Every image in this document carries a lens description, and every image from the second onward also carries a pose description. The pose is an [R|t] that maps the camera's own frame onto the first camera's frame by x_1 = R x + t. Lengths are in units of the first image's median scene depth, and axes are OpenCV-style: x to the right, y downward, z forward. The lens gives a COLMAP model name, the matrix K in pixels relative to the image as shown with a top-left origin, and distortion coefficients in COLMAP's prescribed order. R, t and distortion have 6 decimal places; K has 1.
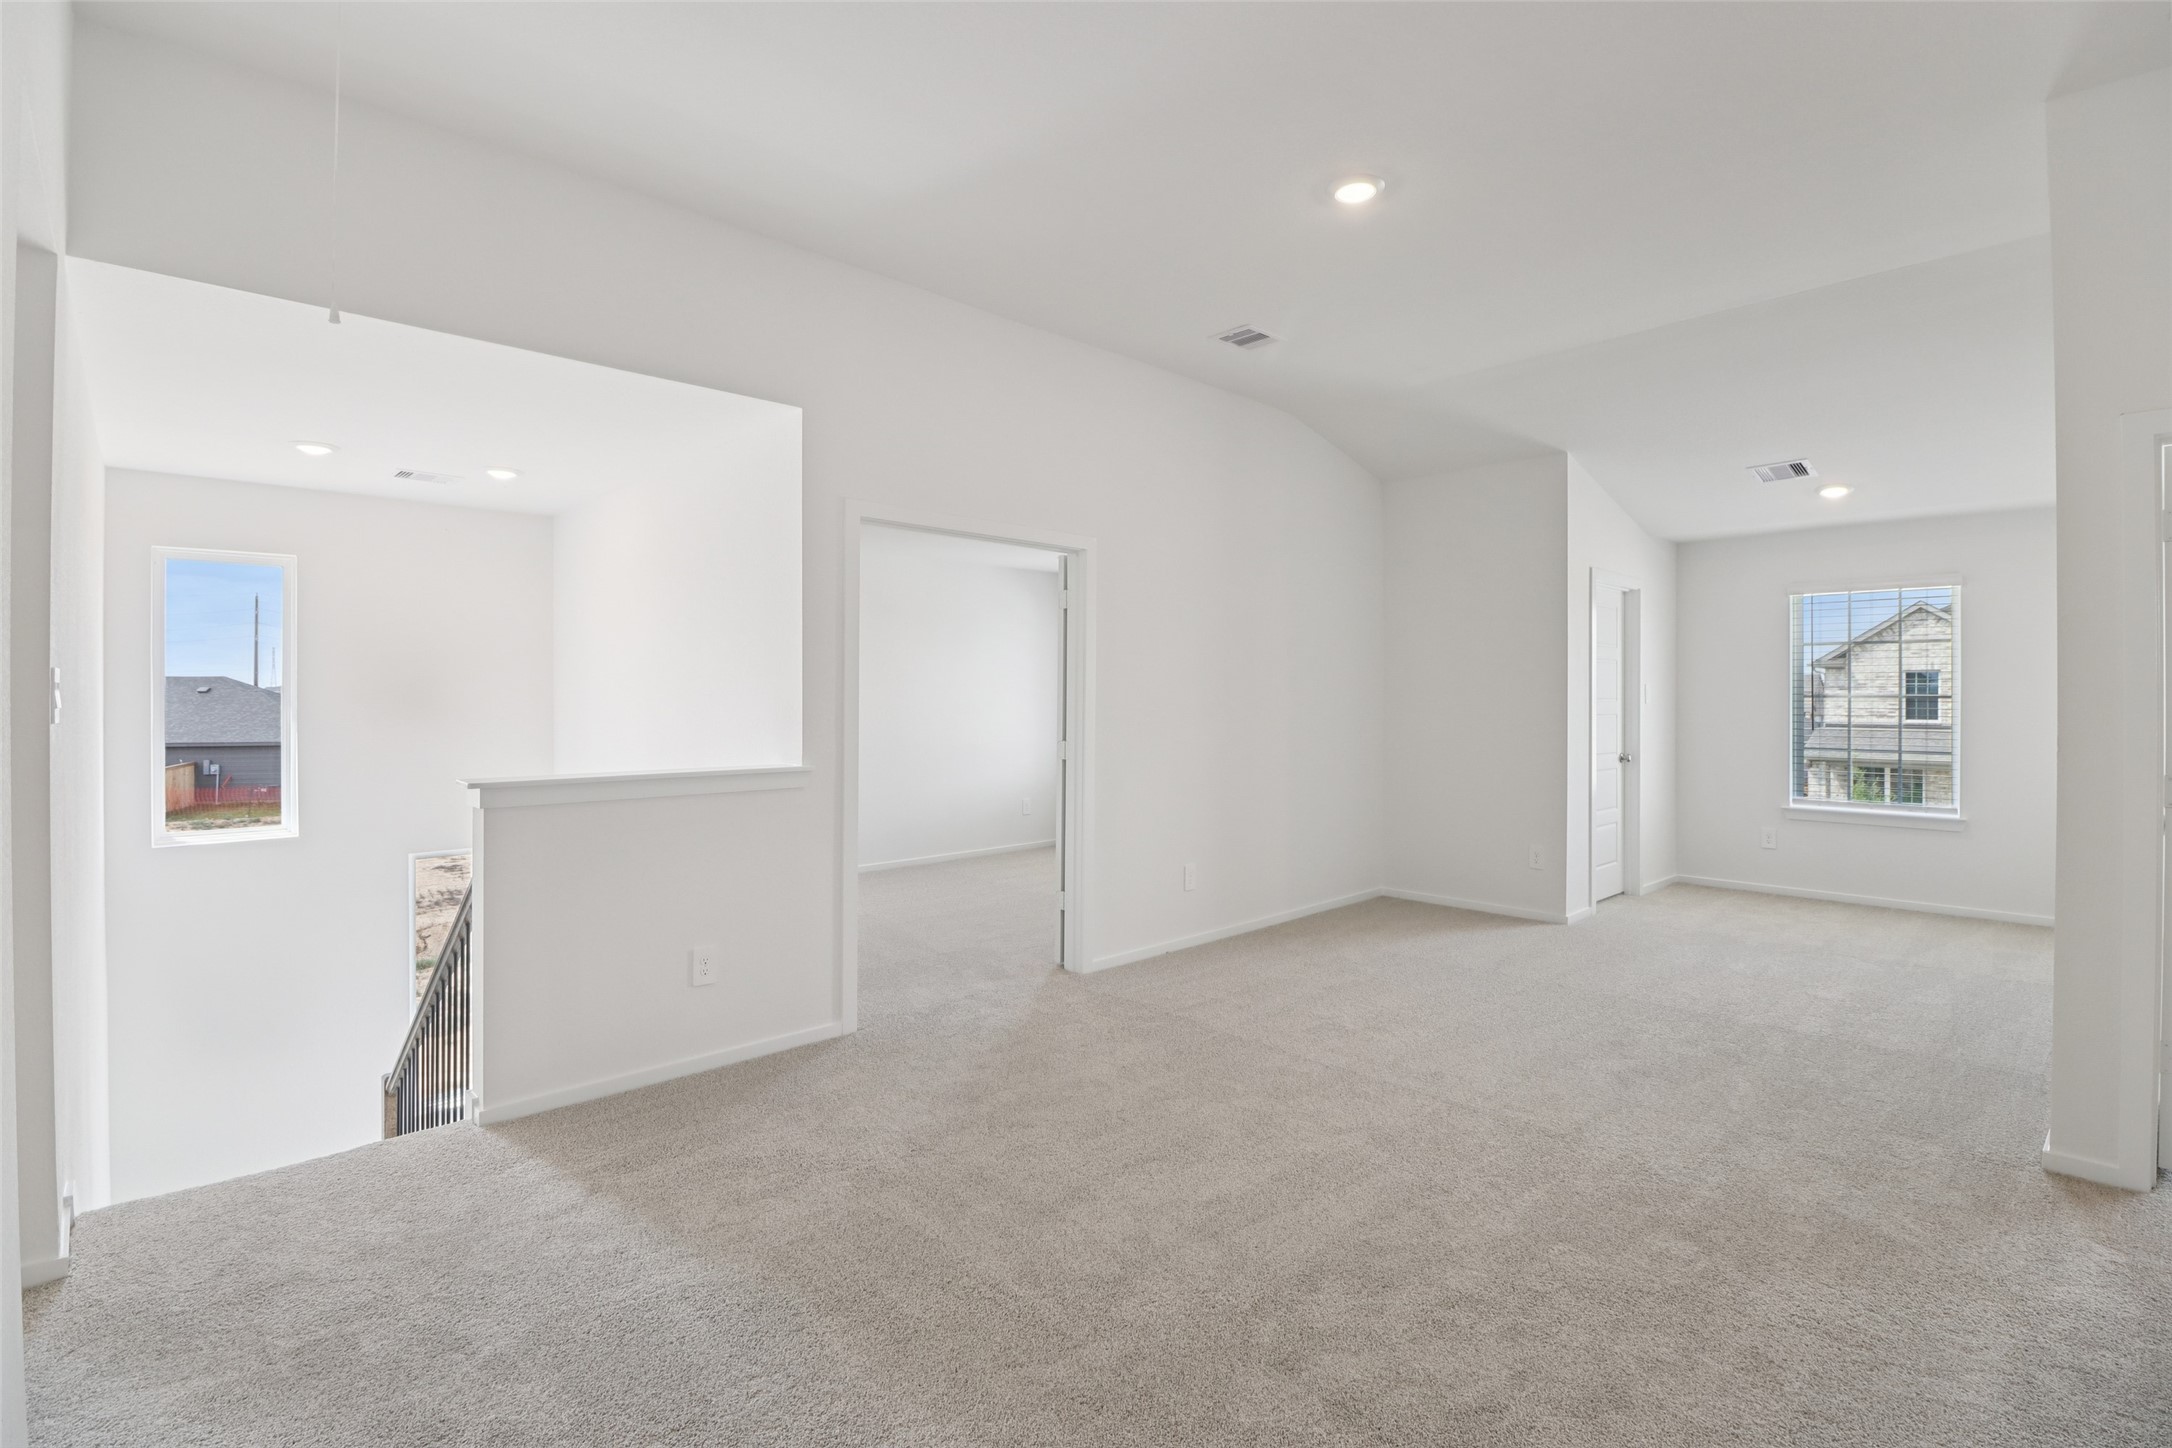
lens RADIAL K [[1023.2, 0, 1081.0], [0, 1023.2, 715.0], [0, 0, 1]] dist [-0.001370, -0.011042]
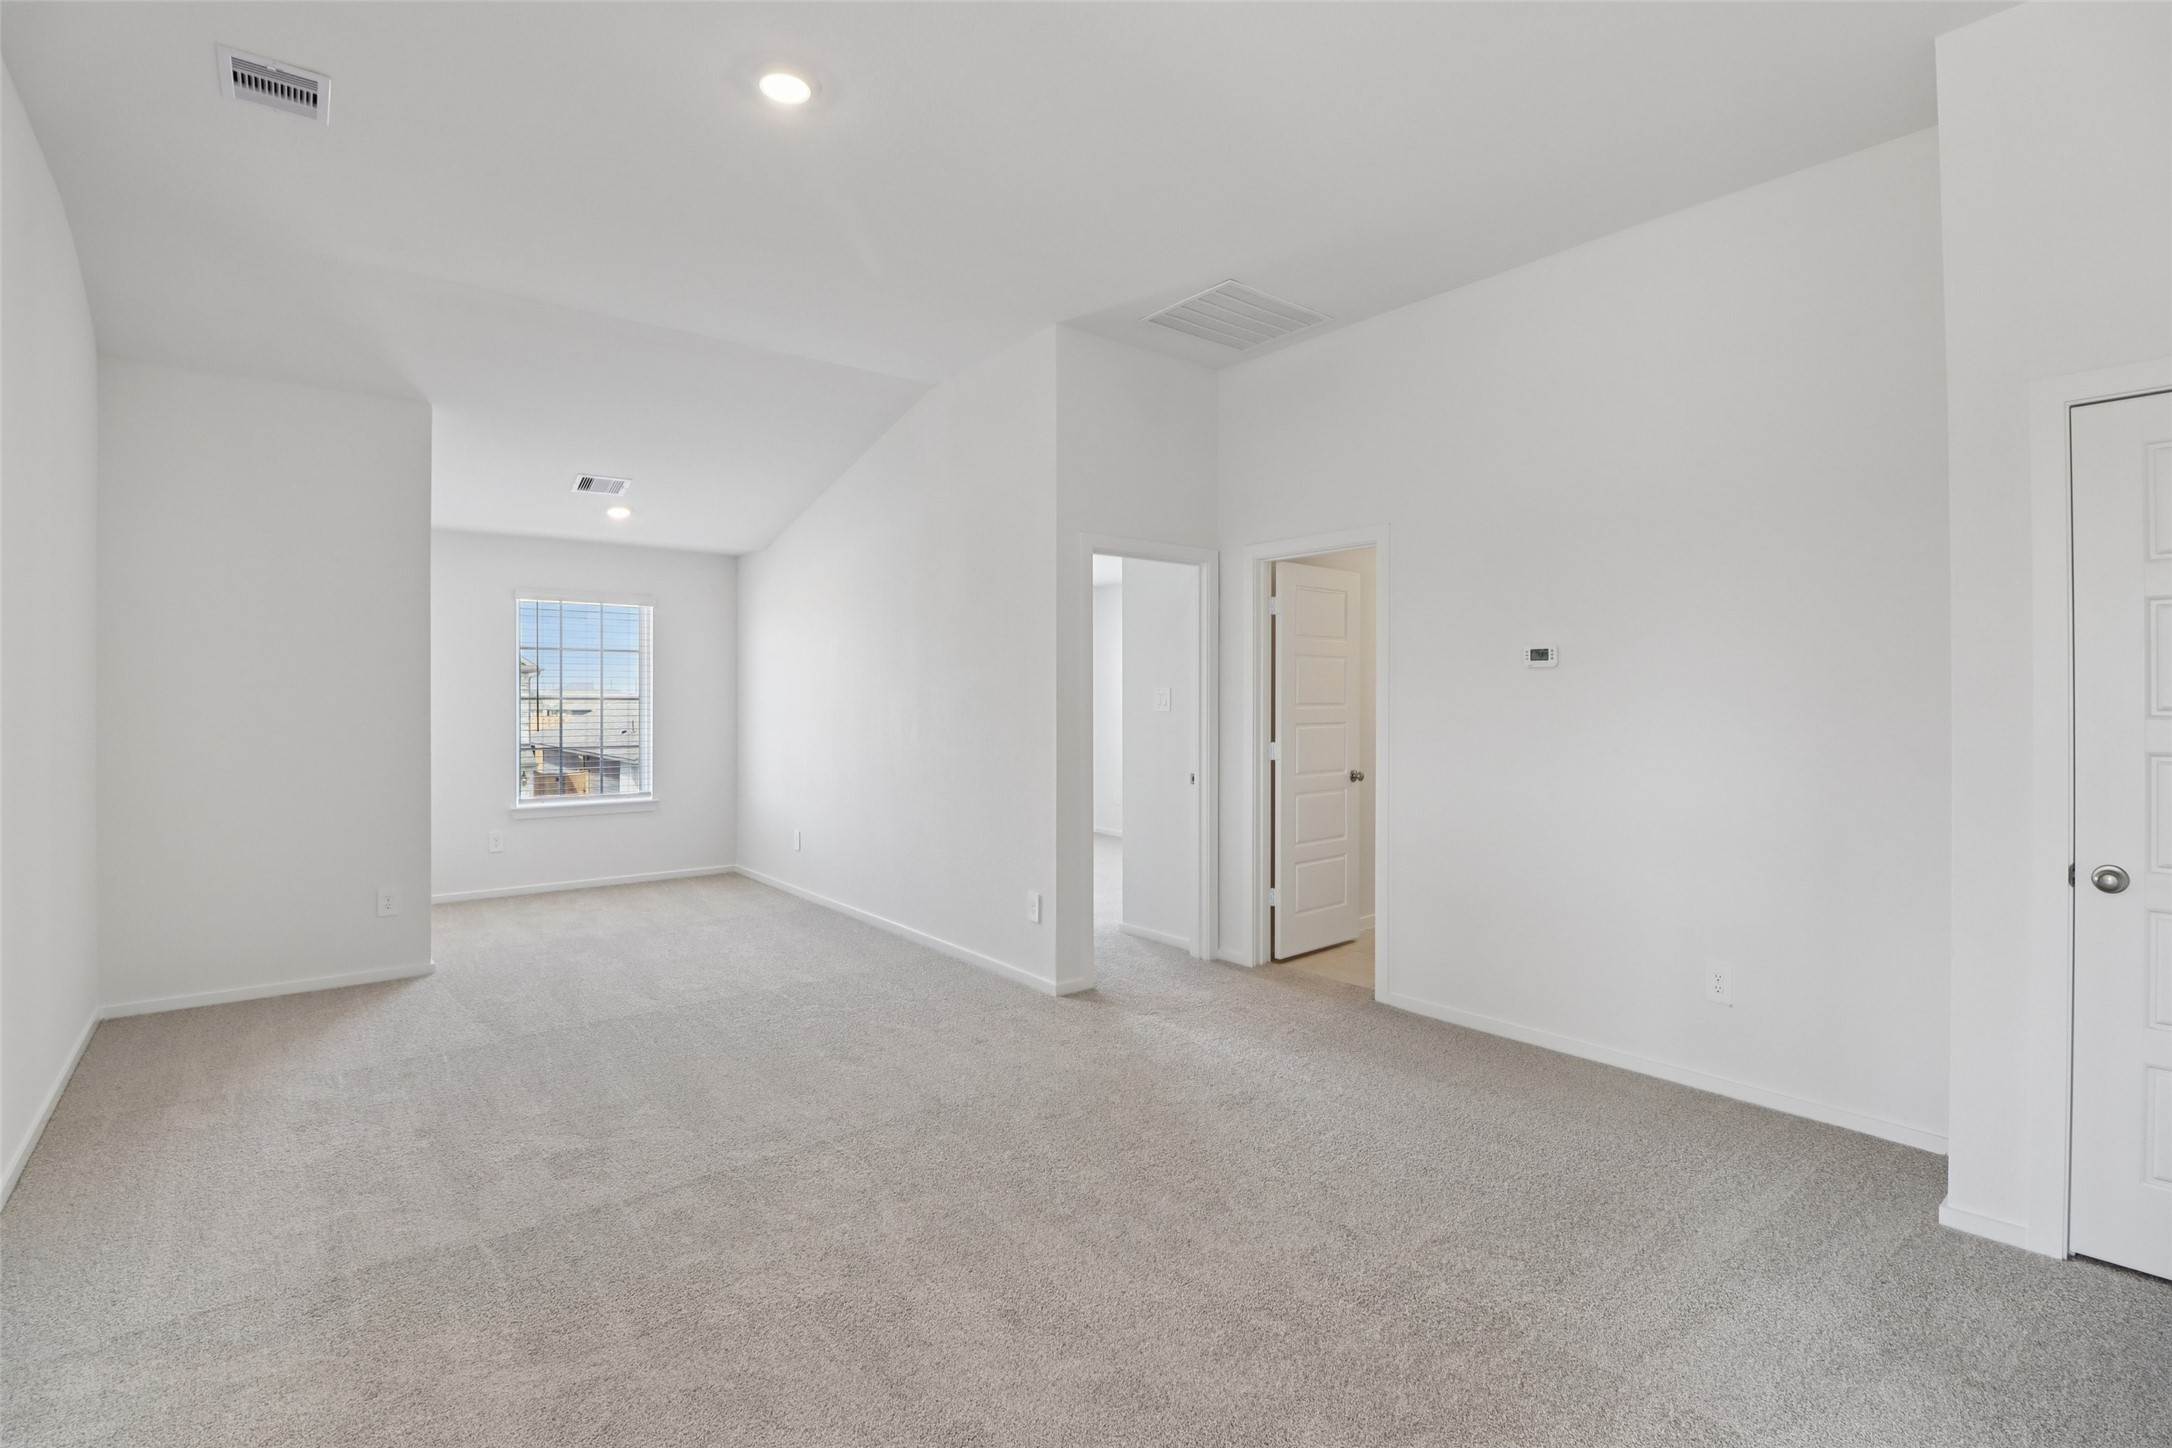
lens RADIAL K [[1023.2, 0, 1081.4], [0, 1023.2, 706.8], [0, 0, 1]] dist [-0.001370, -0.011042]
pose [[0.064094, -0.005885, 0.997927, -0.313347], [0.016969, 0.999844, 0.004807, -0.005822], [-0.997800, 0.016626, 0.064184, 0.415502]]
